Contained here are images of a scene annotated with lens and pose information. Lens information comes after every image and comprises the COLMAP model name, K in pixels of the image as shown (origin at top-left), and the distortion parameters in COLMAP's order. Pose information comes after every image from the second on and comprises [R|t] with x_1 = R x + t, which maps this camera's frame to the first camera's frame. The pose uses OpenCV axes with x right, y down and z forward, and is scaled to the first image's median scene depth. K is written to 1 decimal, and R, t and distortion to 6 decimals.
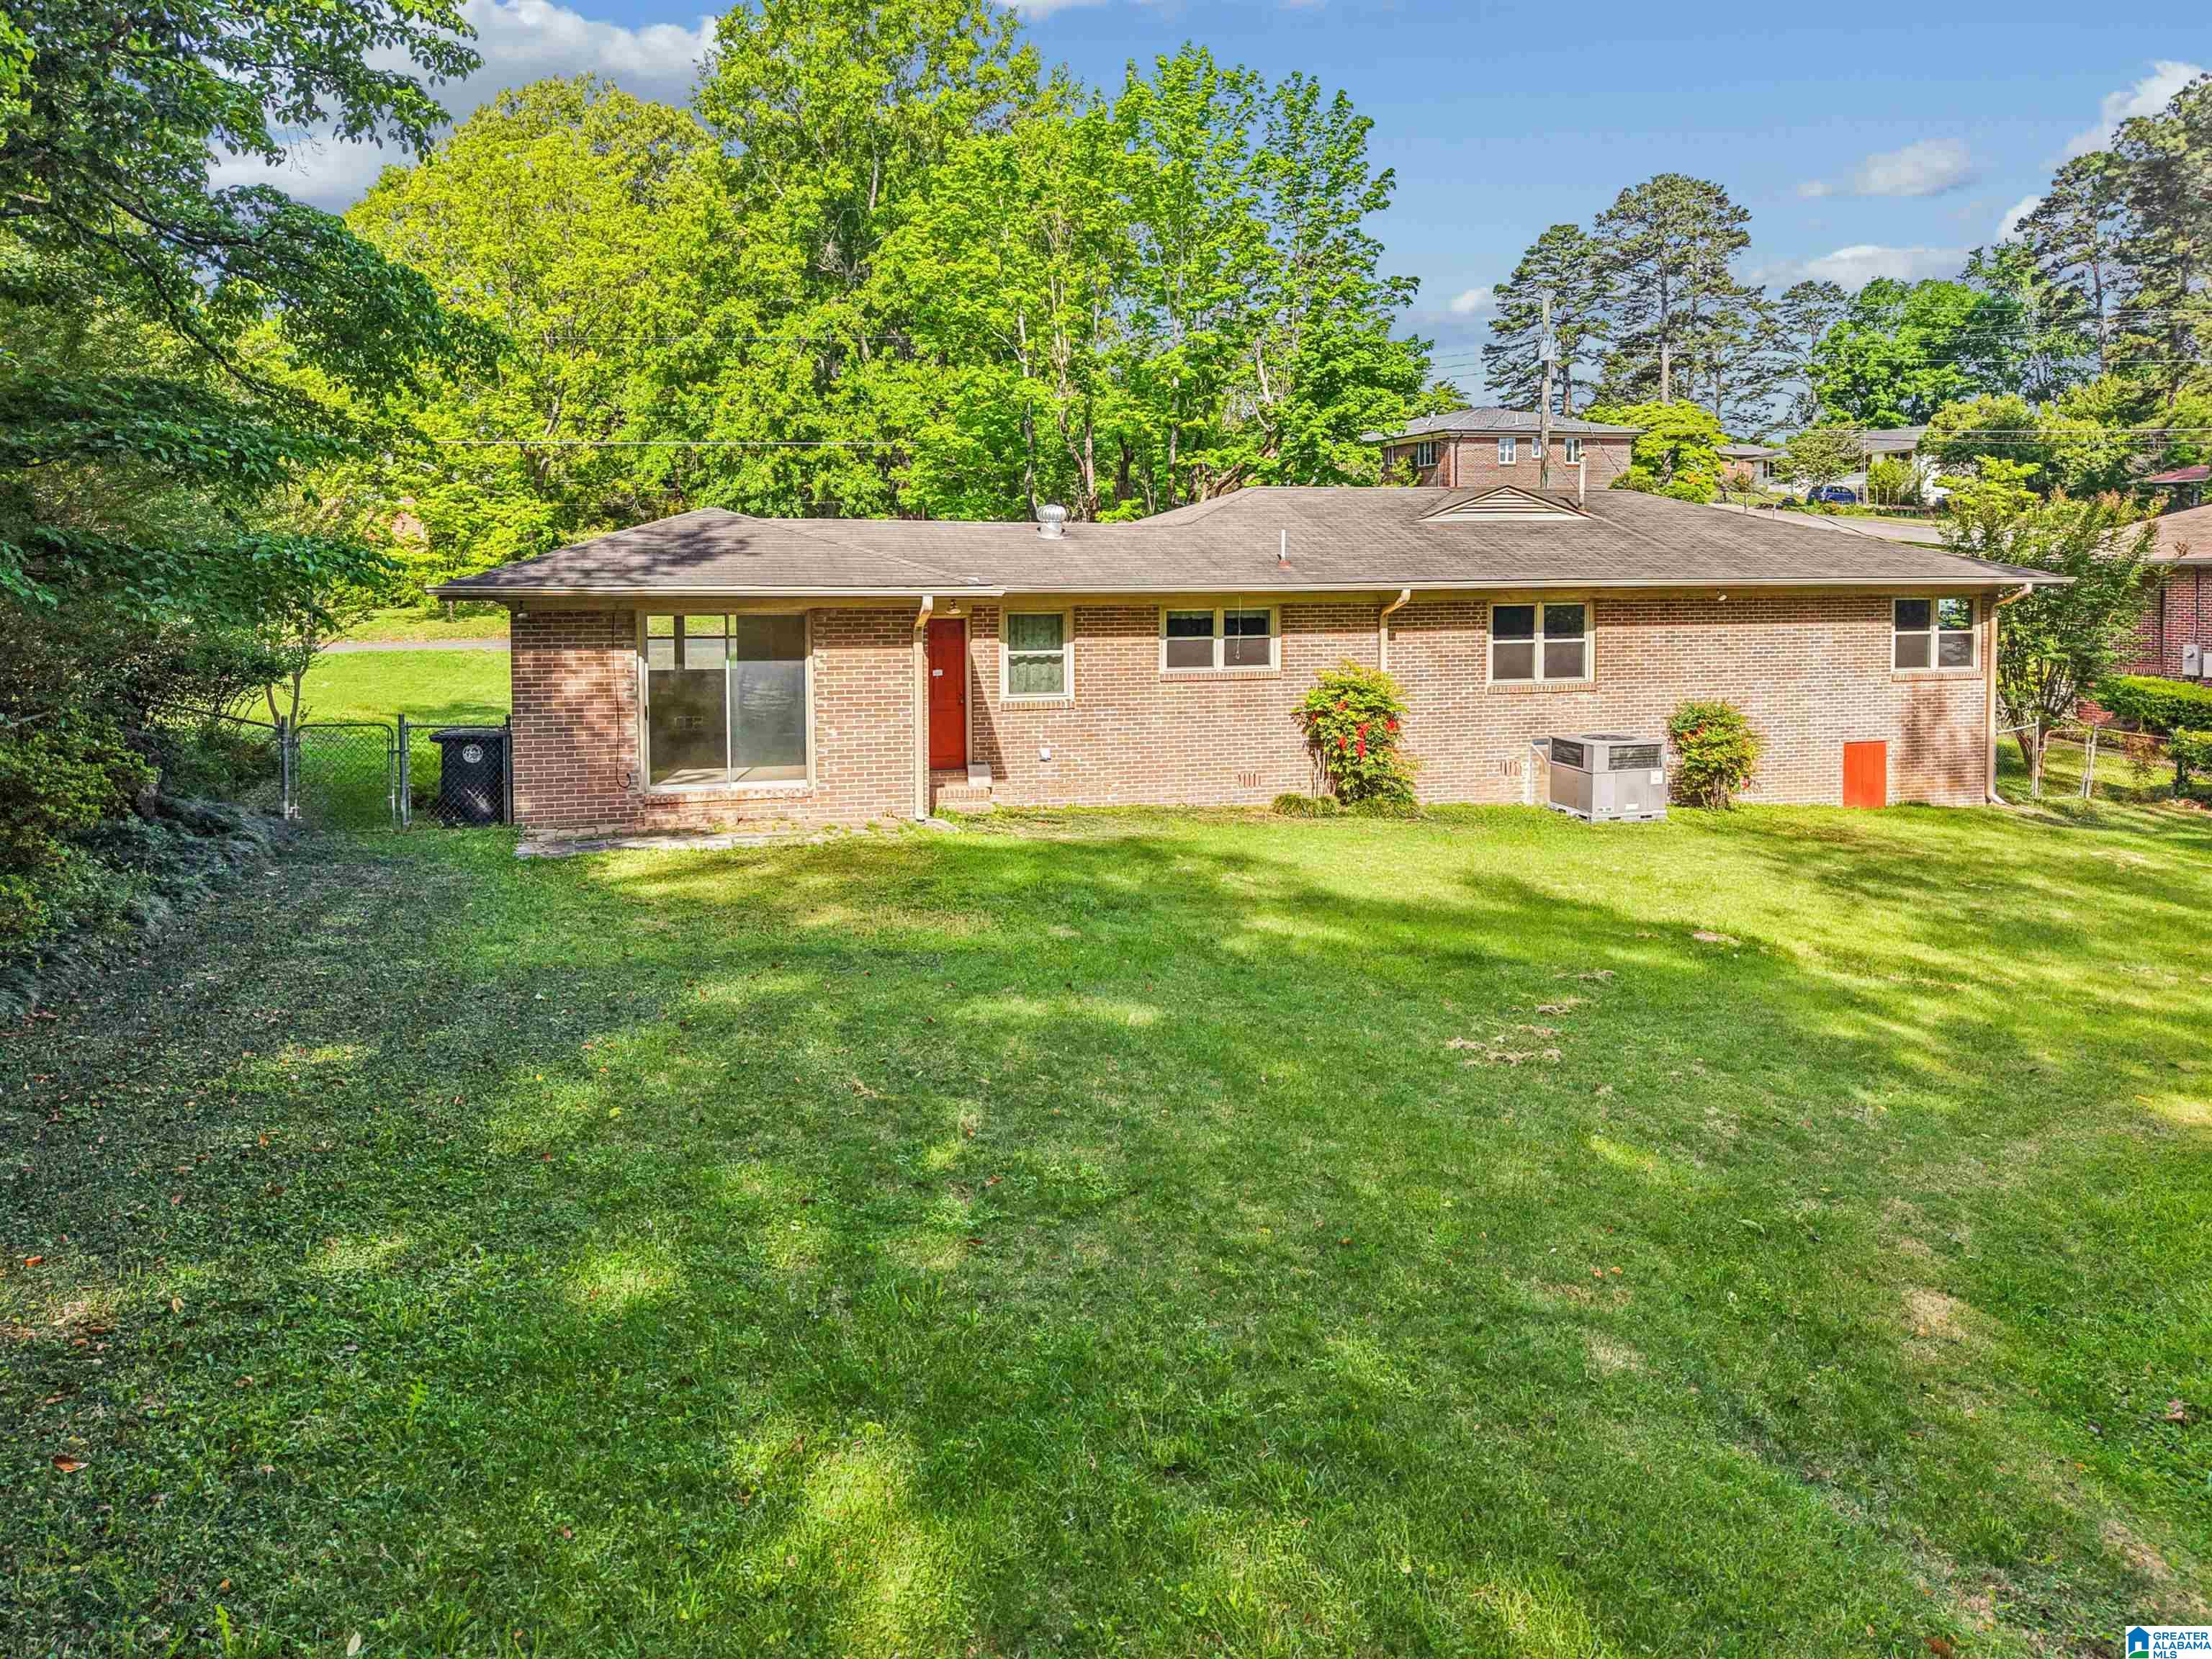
lens RADIAL K [[1564.8, 0, 1106.2], [0, 1564.8, 609.6], [0, 0, 1]] dist [0.022486, -0.003148]
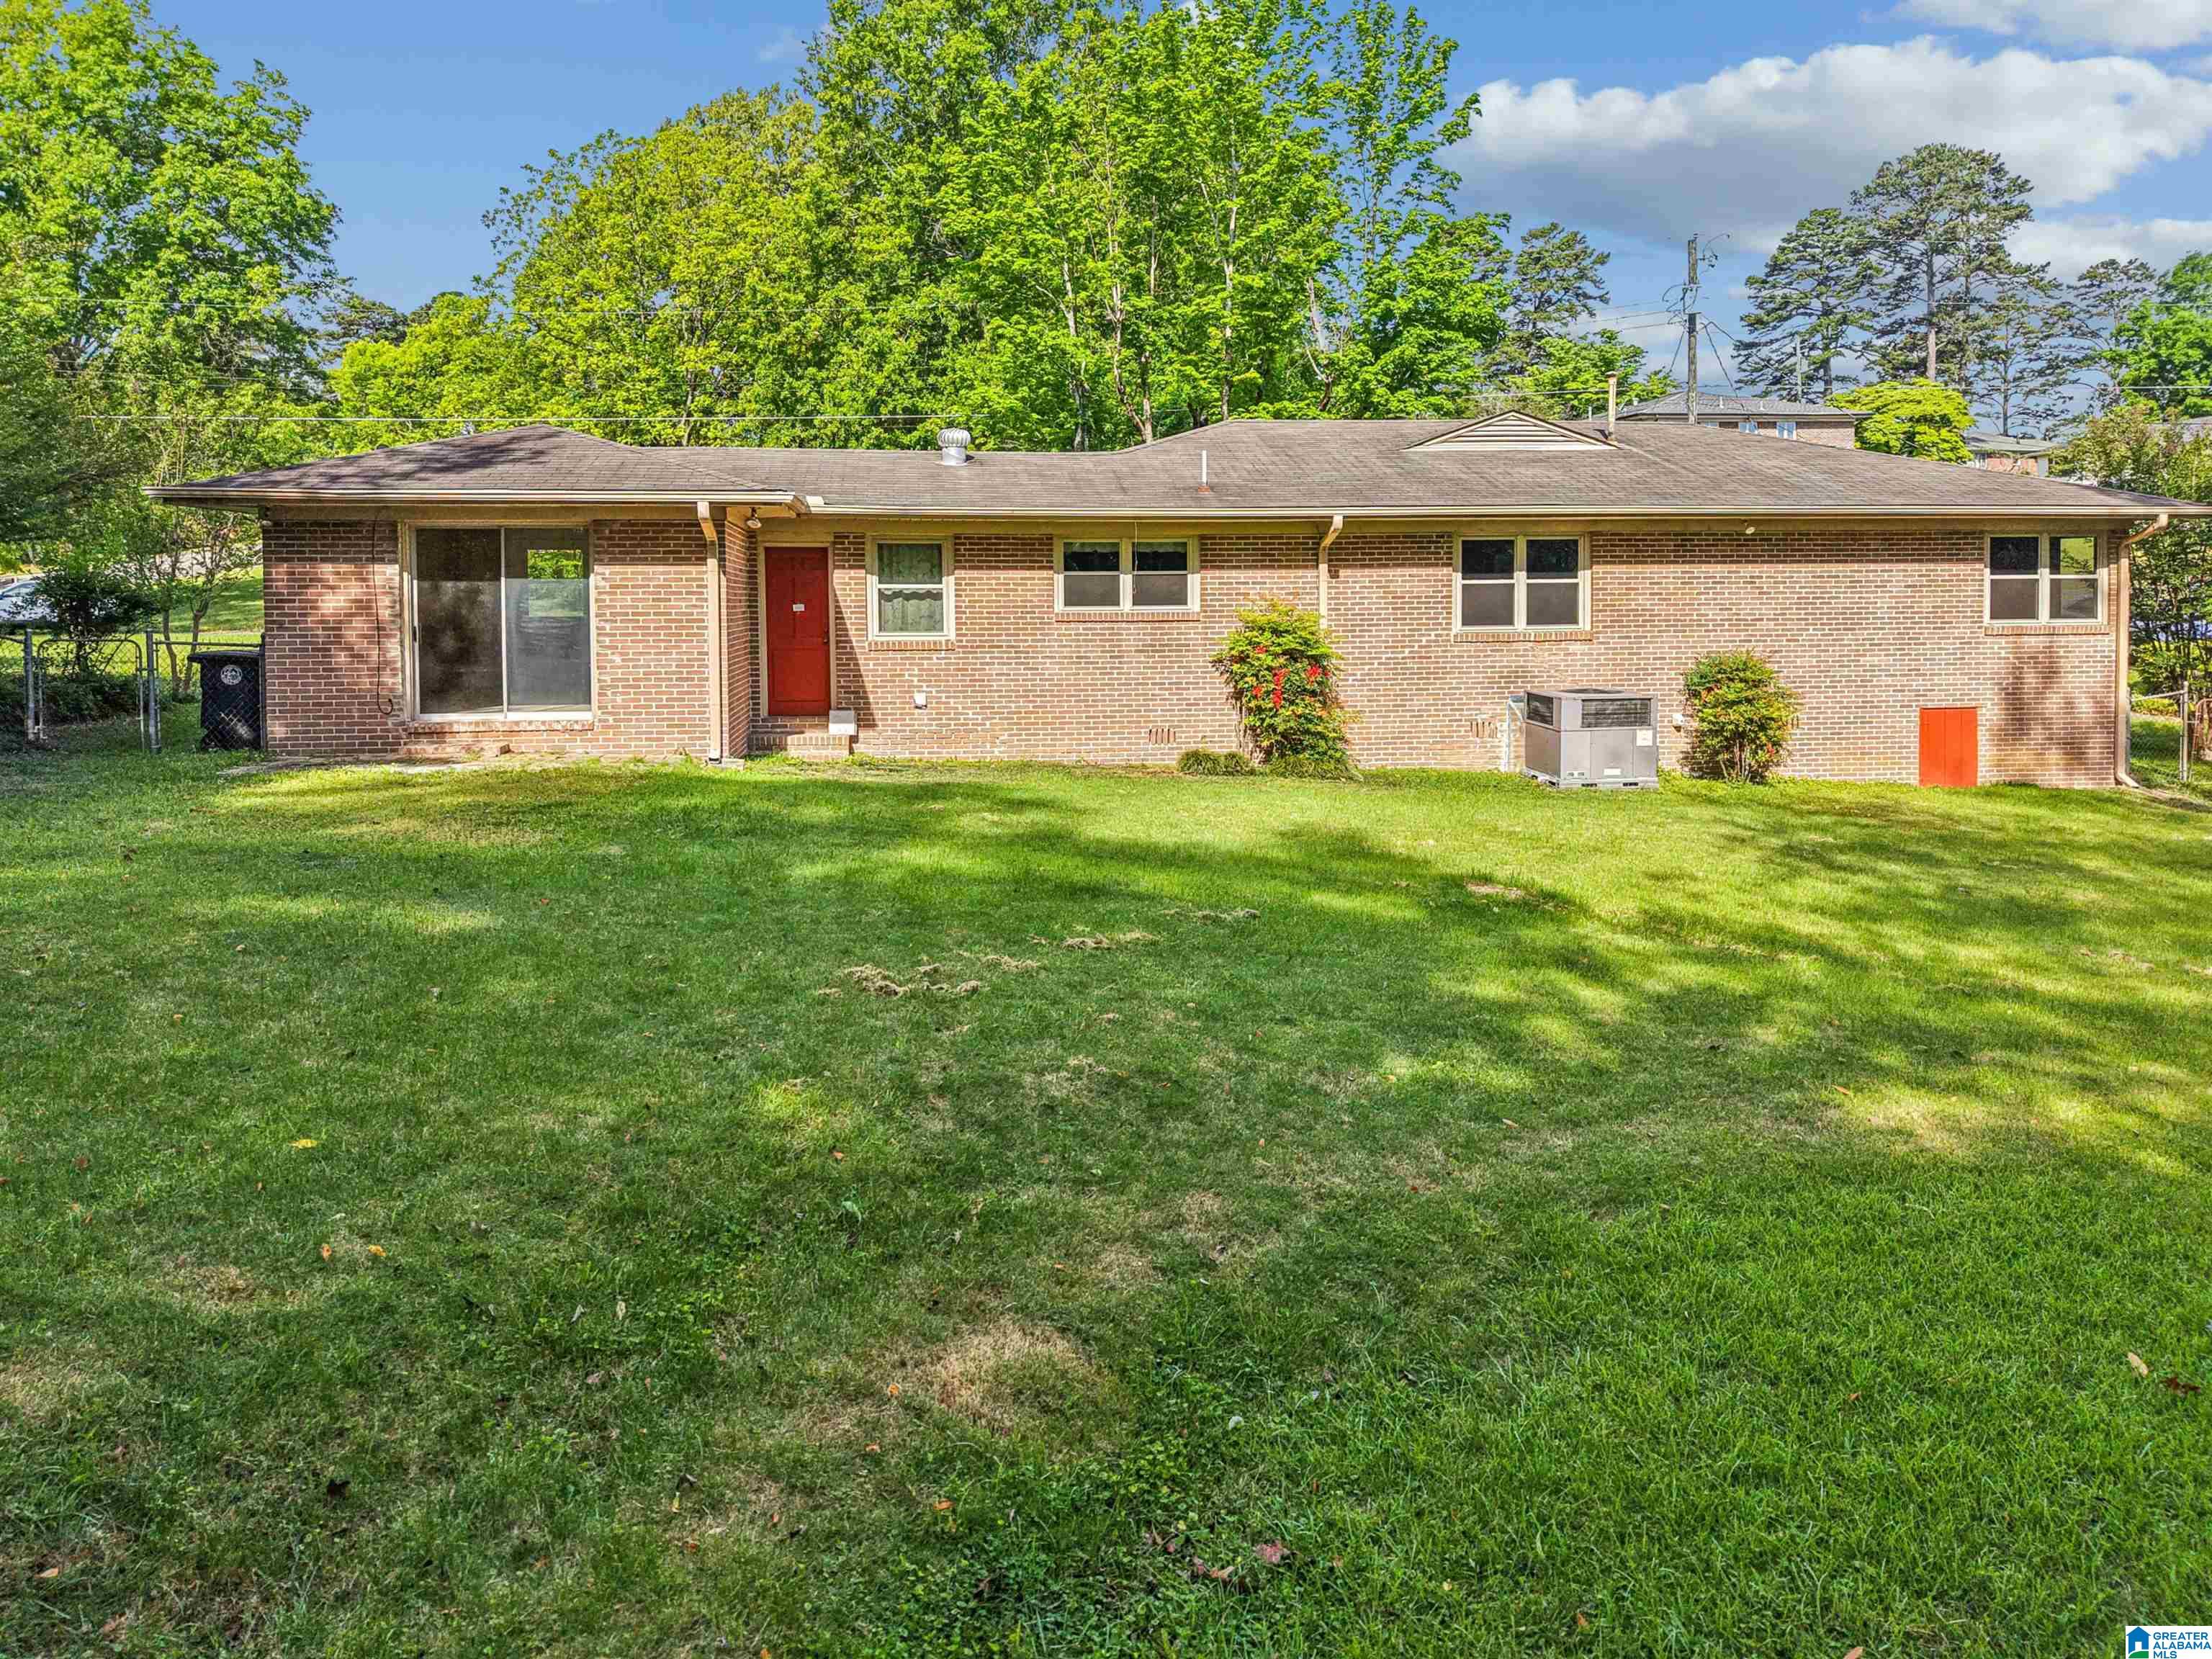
lens RADIAL K [[1554.2, 0, 1129.8], [0, 1554.2, 627.7], [0, 0, 1]] dist [0.034333, -0.029242]
pose [[0.987121, 0.001111, -0.159970, 0.187330], [-0.001998, 0.999984, -0.005383, 0.046712], [0.159961, 0.005633, 0.987107, 0.116563]]
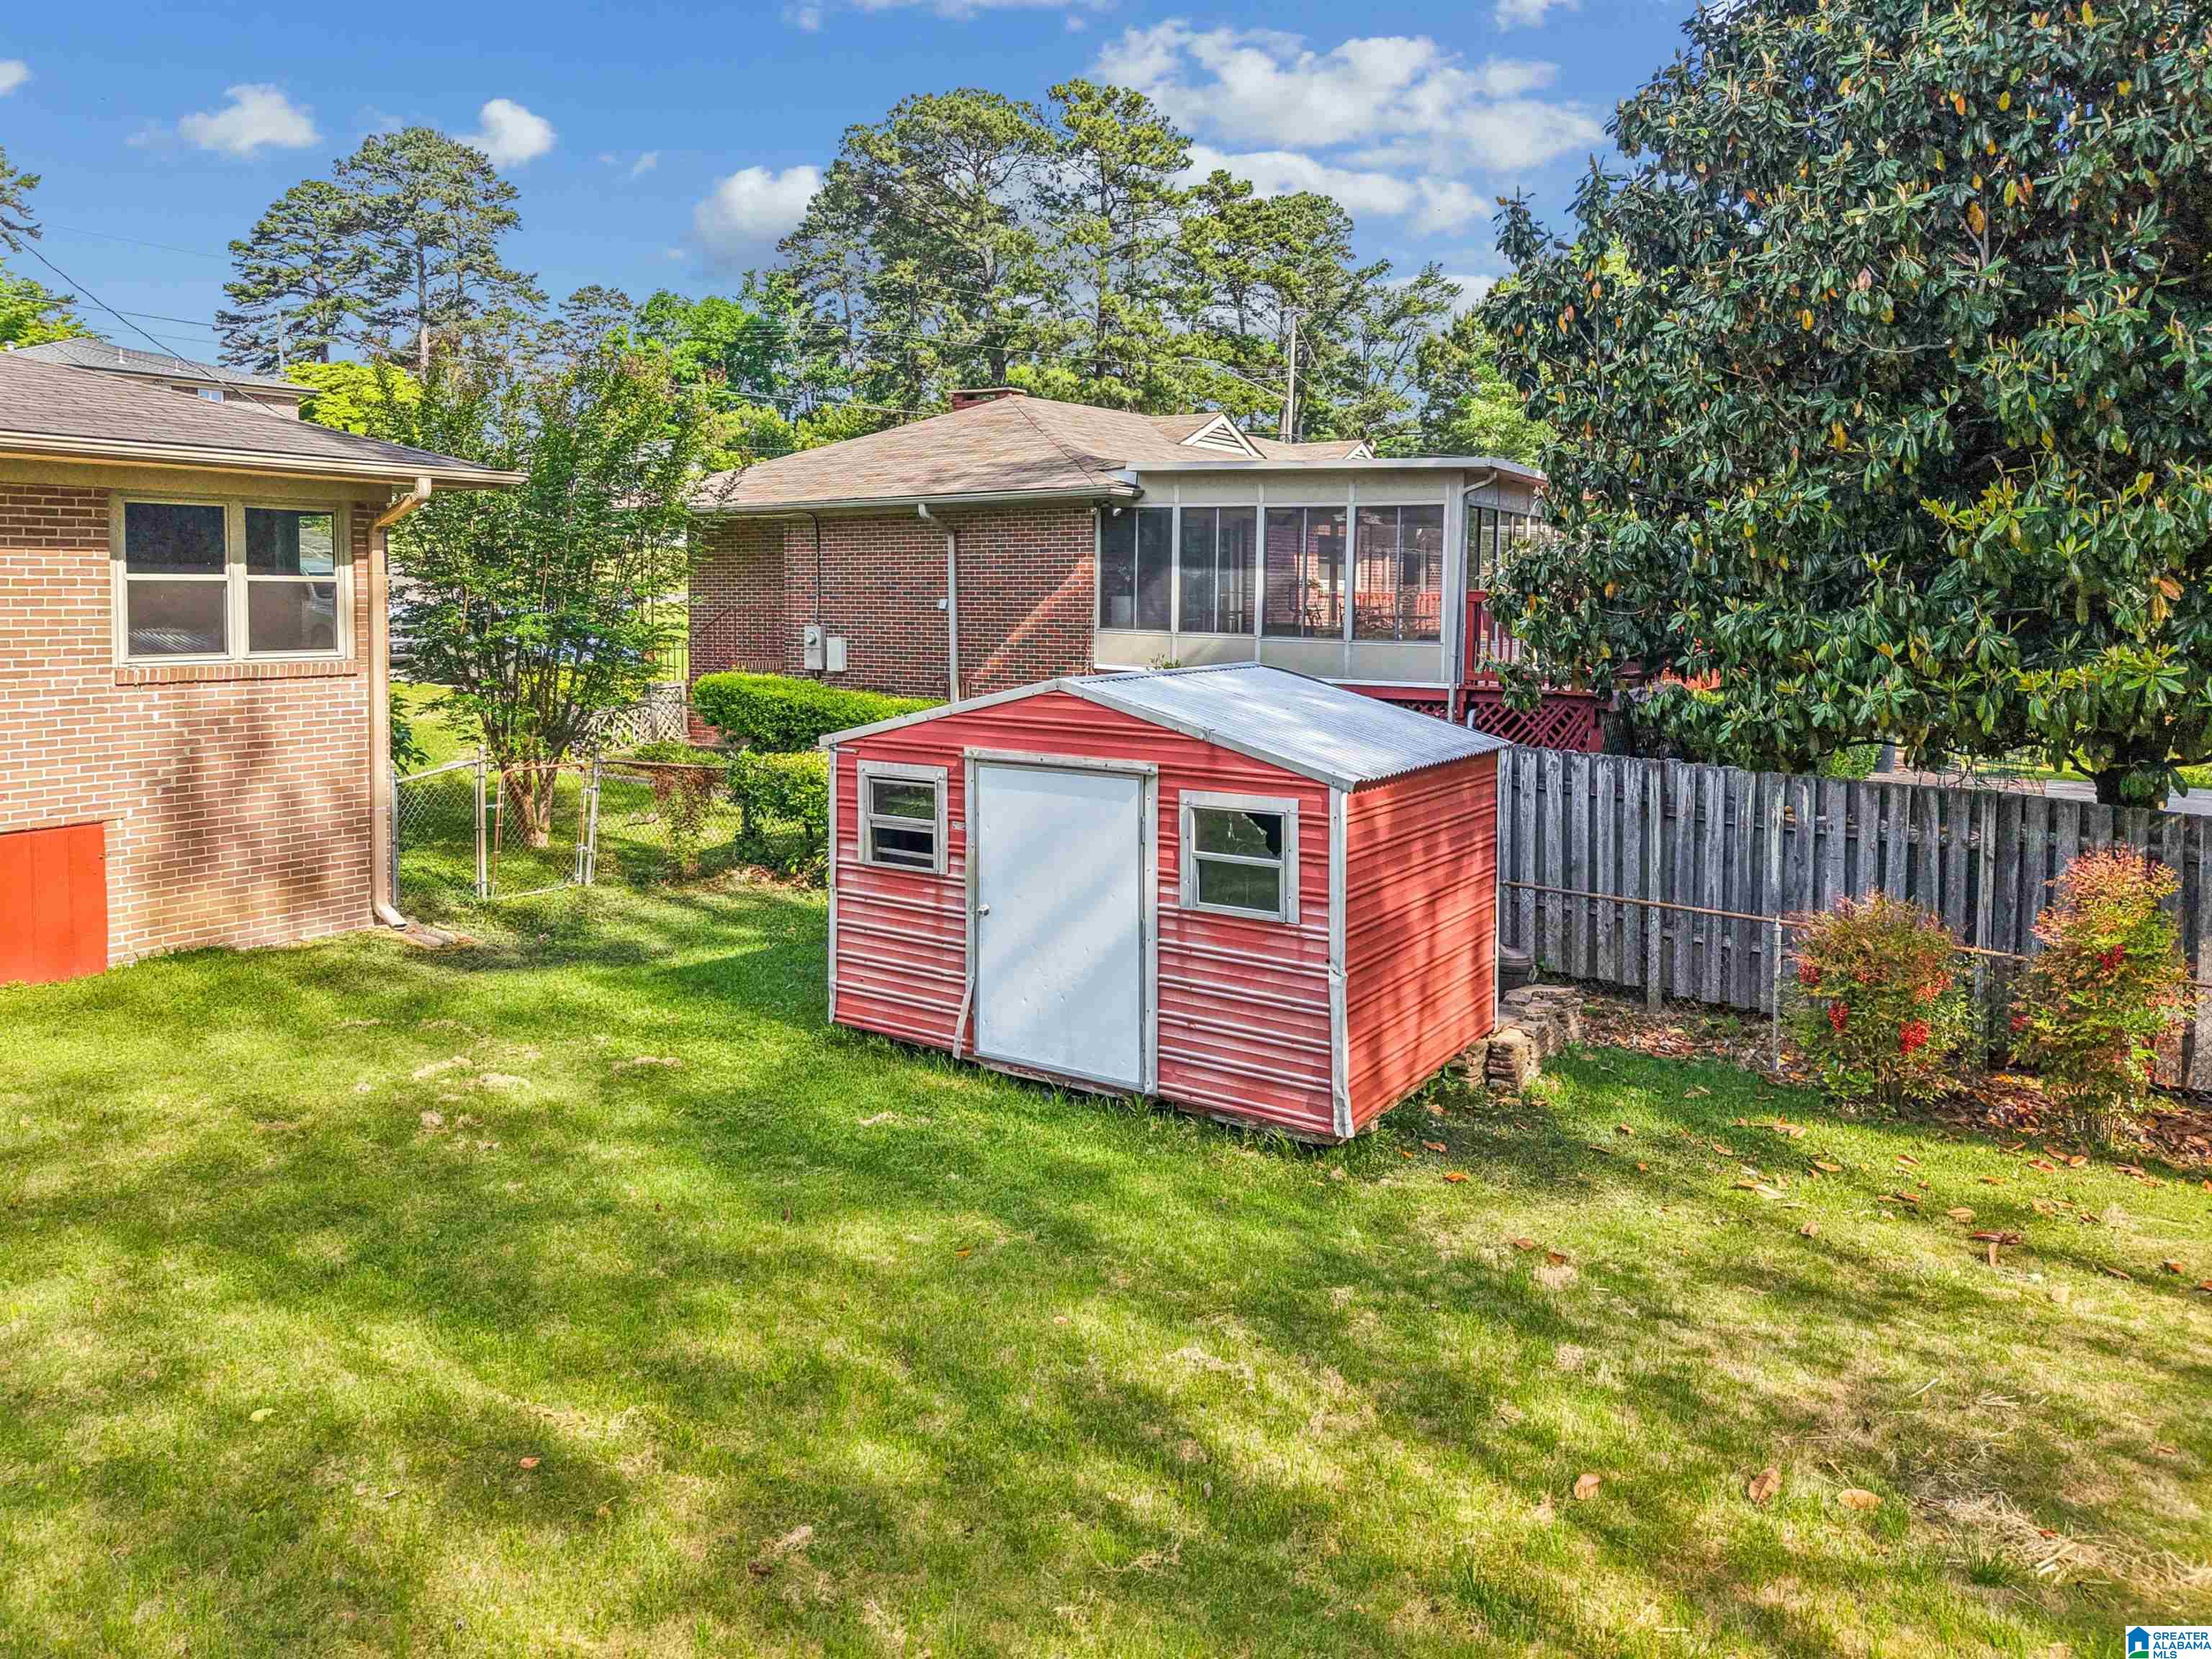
lens RADIAL K [[1533.8, 0, 1103.5], [0, 1533.8, 655.9], [0, 0, 1]] dist [-0.003243, -0.003649]
pose [[0.765646, -0.019459, 0.642968, 0.434043], [0.013529, 0.999808, 0.014148, 0.034630], [-0.643120, -0.002134, 0.765762, 0.492249]]
